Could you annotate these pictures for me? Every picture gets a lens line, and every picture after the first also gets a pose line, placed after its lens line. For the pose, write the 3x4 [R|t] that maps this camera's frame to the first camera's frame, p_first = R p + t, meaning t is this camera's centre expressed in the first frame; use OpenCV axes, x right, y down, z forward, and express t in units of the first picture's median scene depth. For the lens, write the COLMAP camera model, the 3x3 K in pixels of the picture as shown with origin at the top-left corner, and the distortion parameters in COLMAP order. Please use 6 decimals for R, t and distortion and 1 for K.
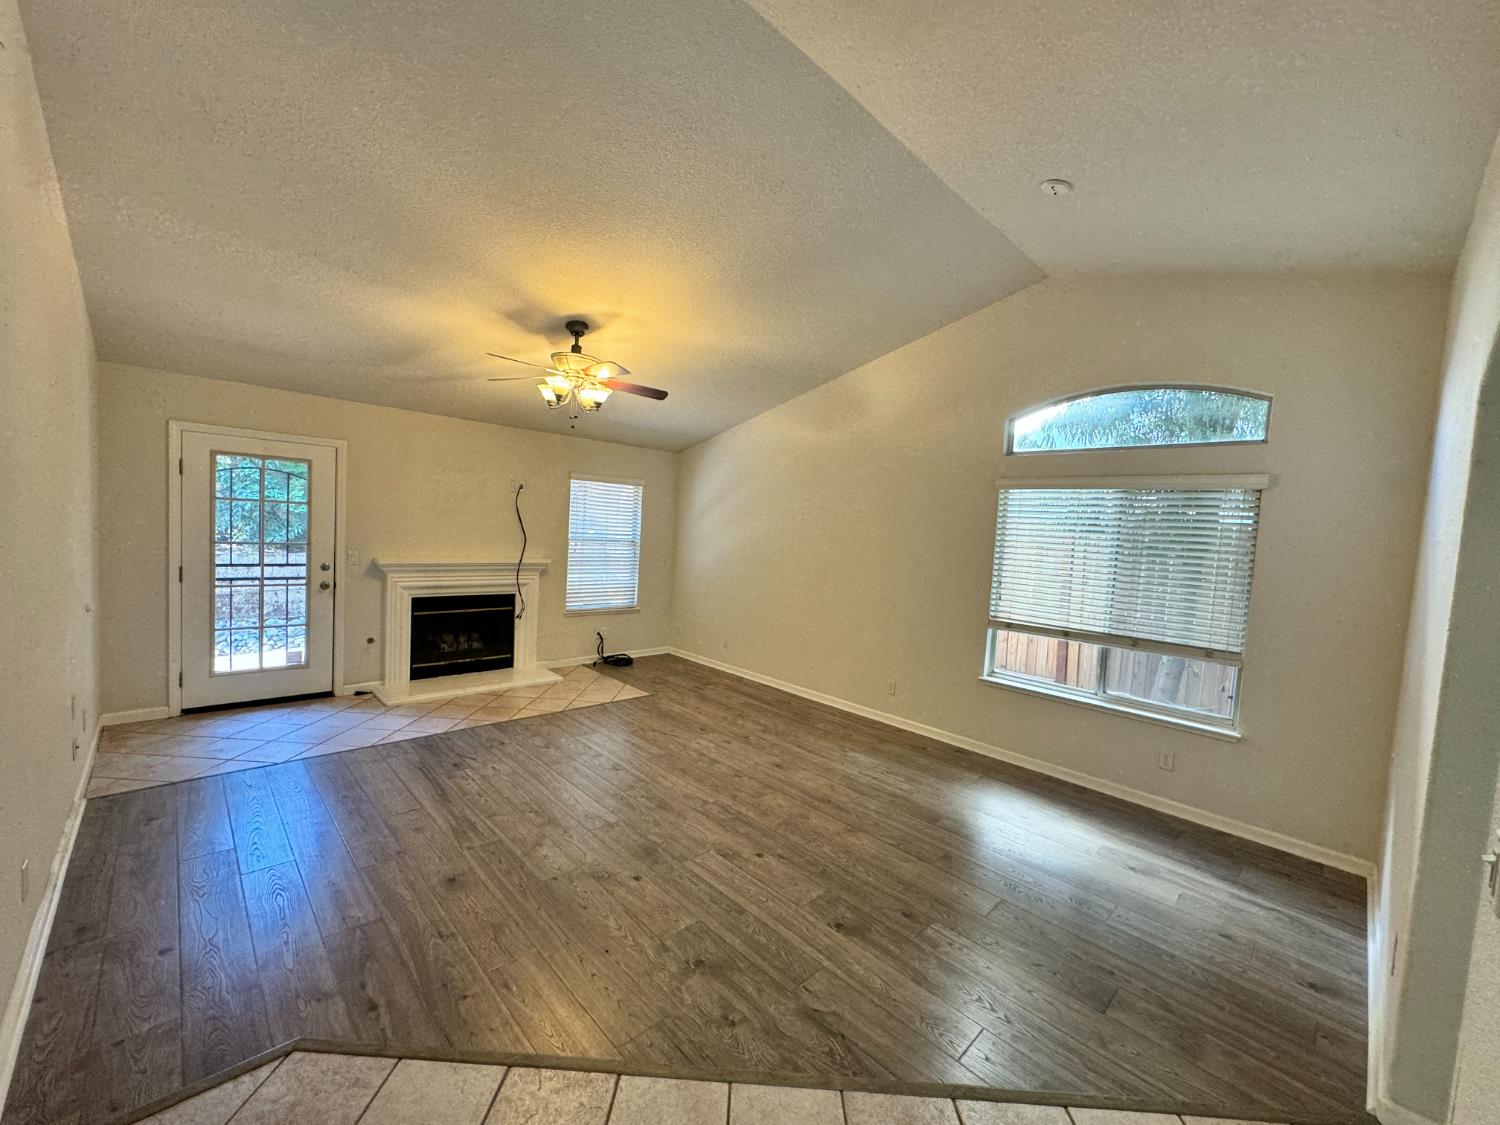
lens RADIAL K [[598.0, 0, 748.9], [0, 598.0, 565.4], [0, 0, 1]] dist [0.002046, 0.000044]
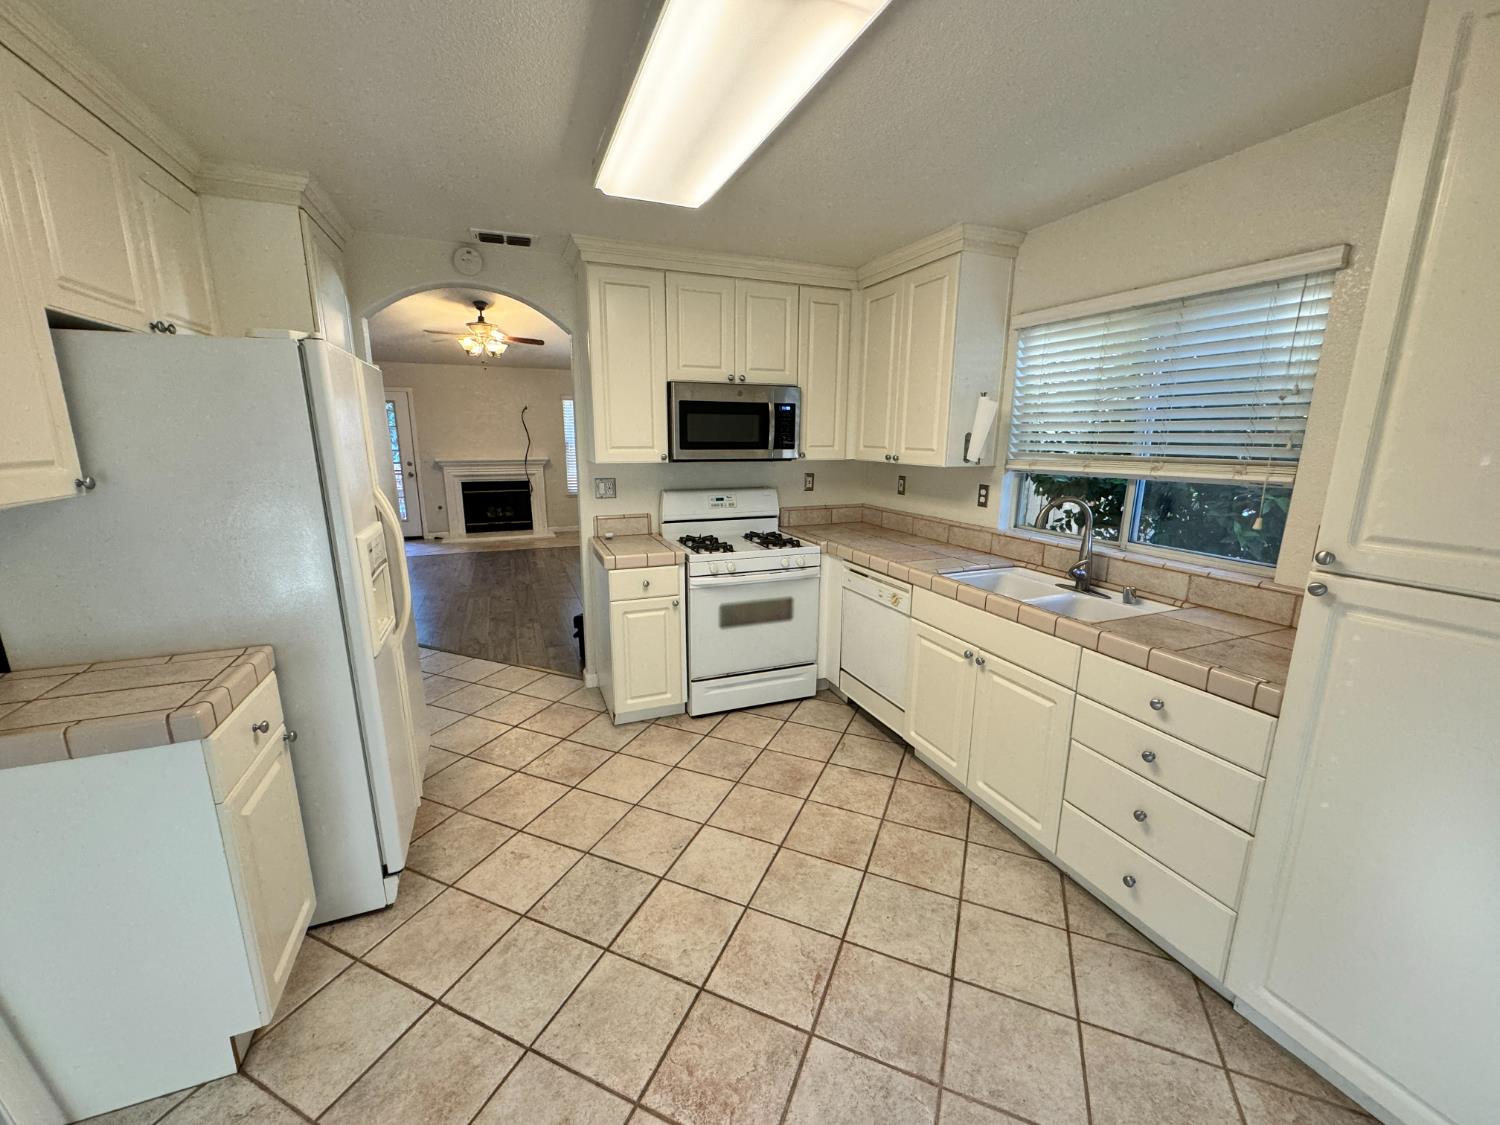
lens RADIAL K [[598.0, 0, 750.2], [0, 598.0, 560.8], [0, 0, 1]] dist [0.002046, 0.000044]
pose [[0.926605, 0.034836, -0.374419, 0.782011], [0.019999, 0.989725, 0.141575, 0.050275], [0.375503, -0.138672, 0.916388, -0.227464]]
